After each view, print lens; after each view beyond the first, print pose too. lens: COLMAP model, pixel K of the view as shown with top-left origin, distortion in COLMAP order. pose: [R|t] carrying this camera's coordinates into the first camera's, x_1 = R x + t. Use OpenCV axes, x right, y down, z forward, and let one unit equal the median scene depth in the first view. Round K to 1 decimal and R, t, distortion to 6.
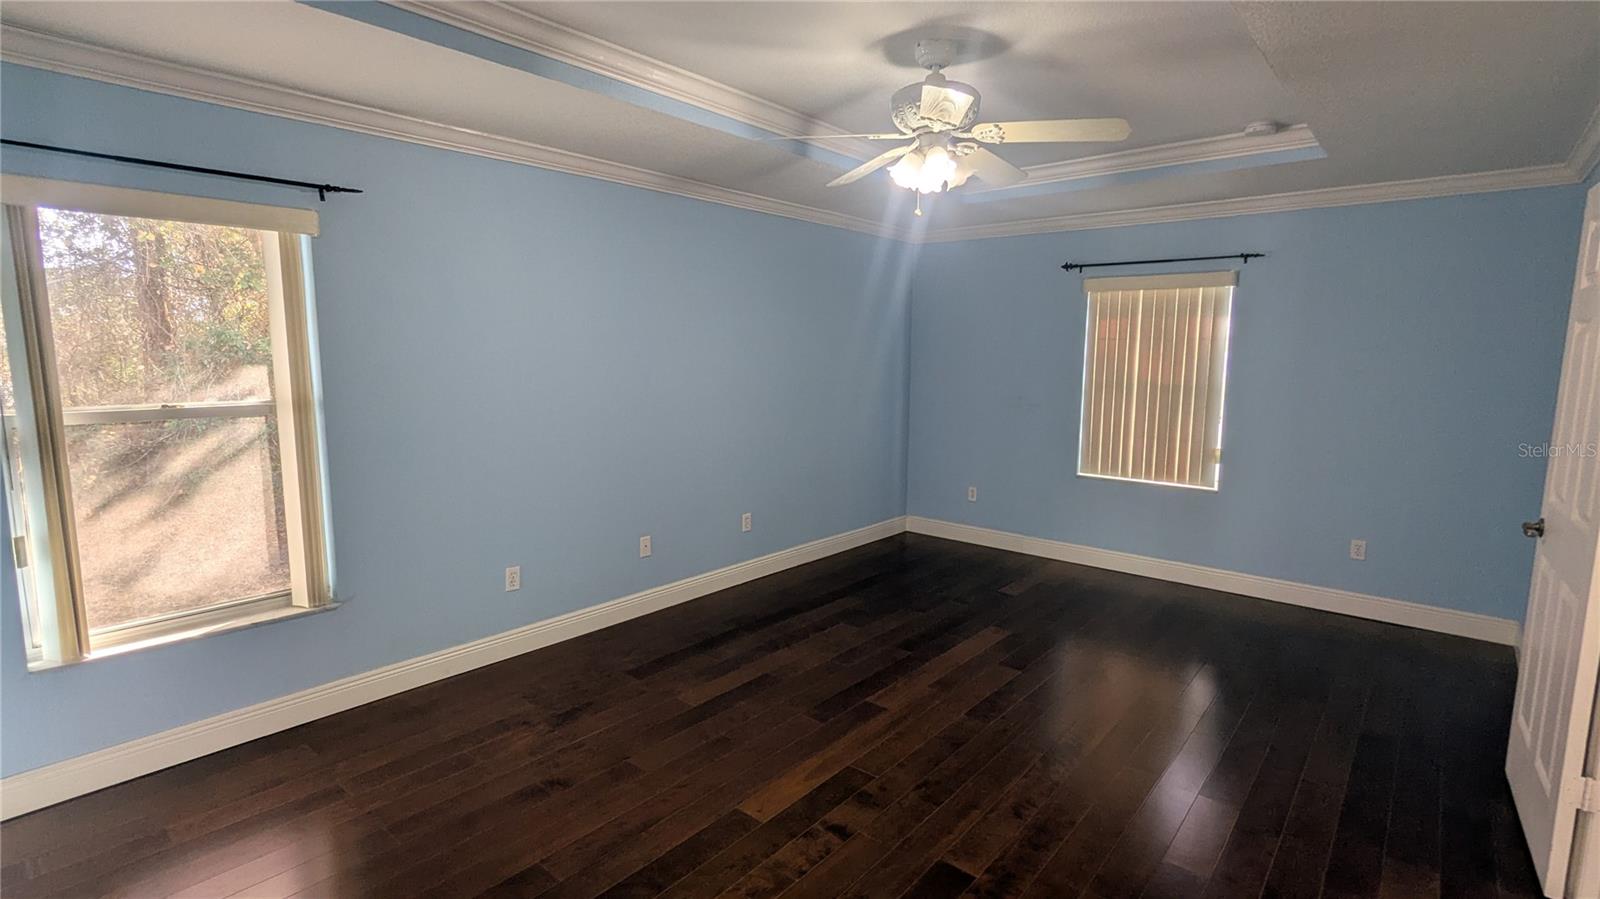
lens RADIAL K [[745.3, 0, 797.3], [0, 745.3, 446.5], [0, 0, 1]] dist [-0.003776, 0.000113]
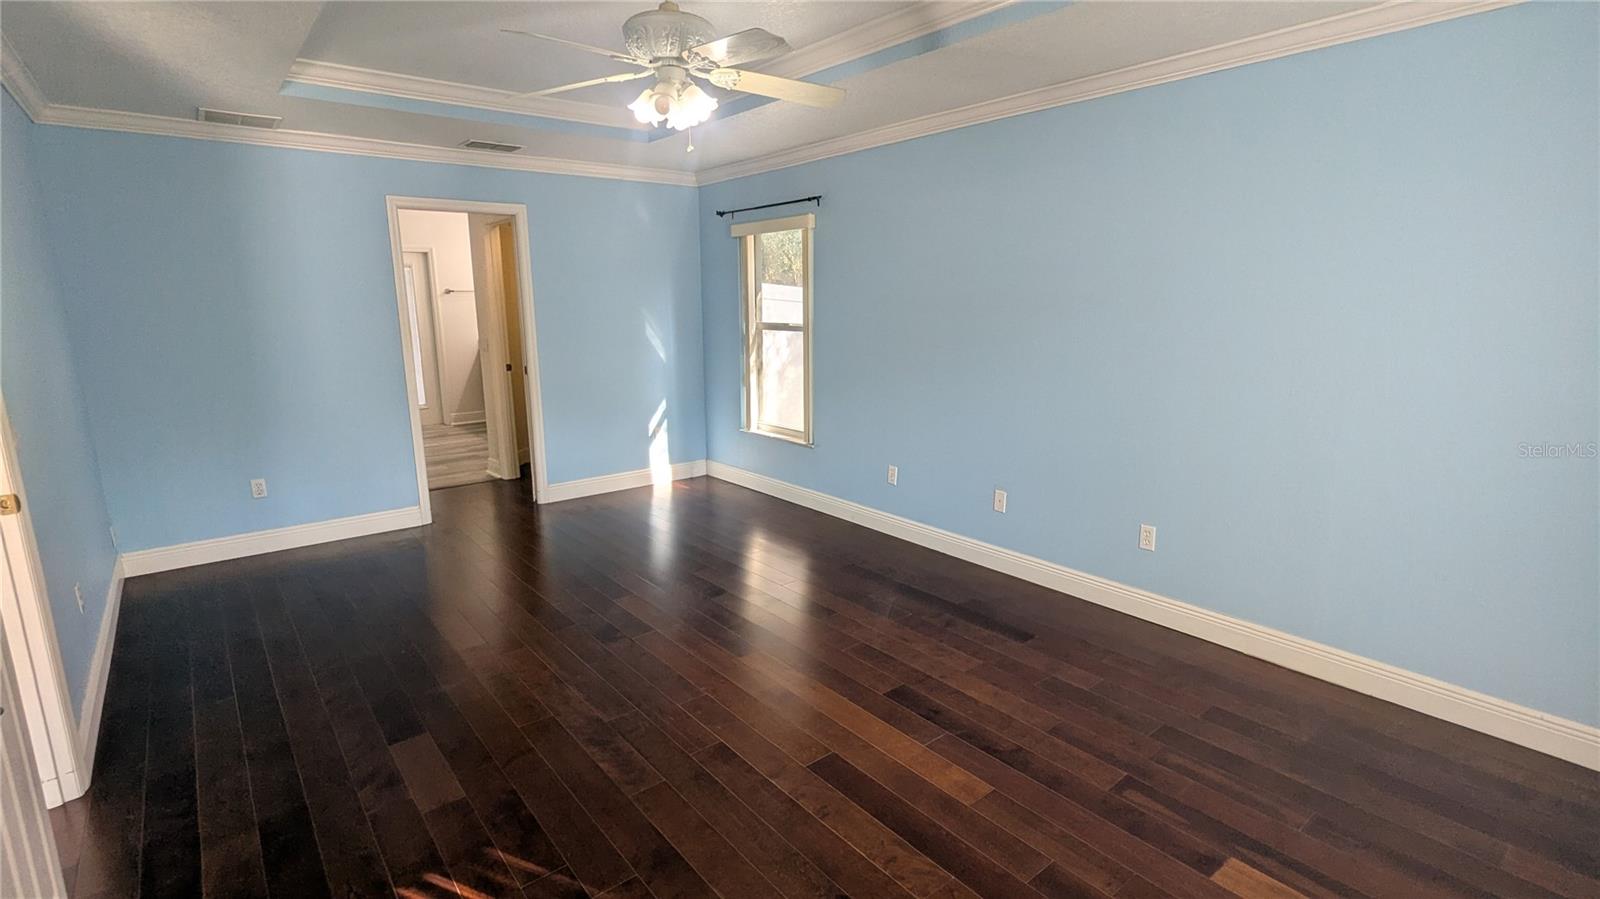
lens RADIAL K [[745.3, 0, 797.3], [0, 745.3, 446.5], [0, 0, 1]] dist [-0.003776, 0.000113]
pose [[-0.168243, 0.189688, -0.967323, 1.085436], [-0.120758, 0.969953, 0.211207, -0.149983], [0.978321, 0.152346, -0.140281, 1.253052]]
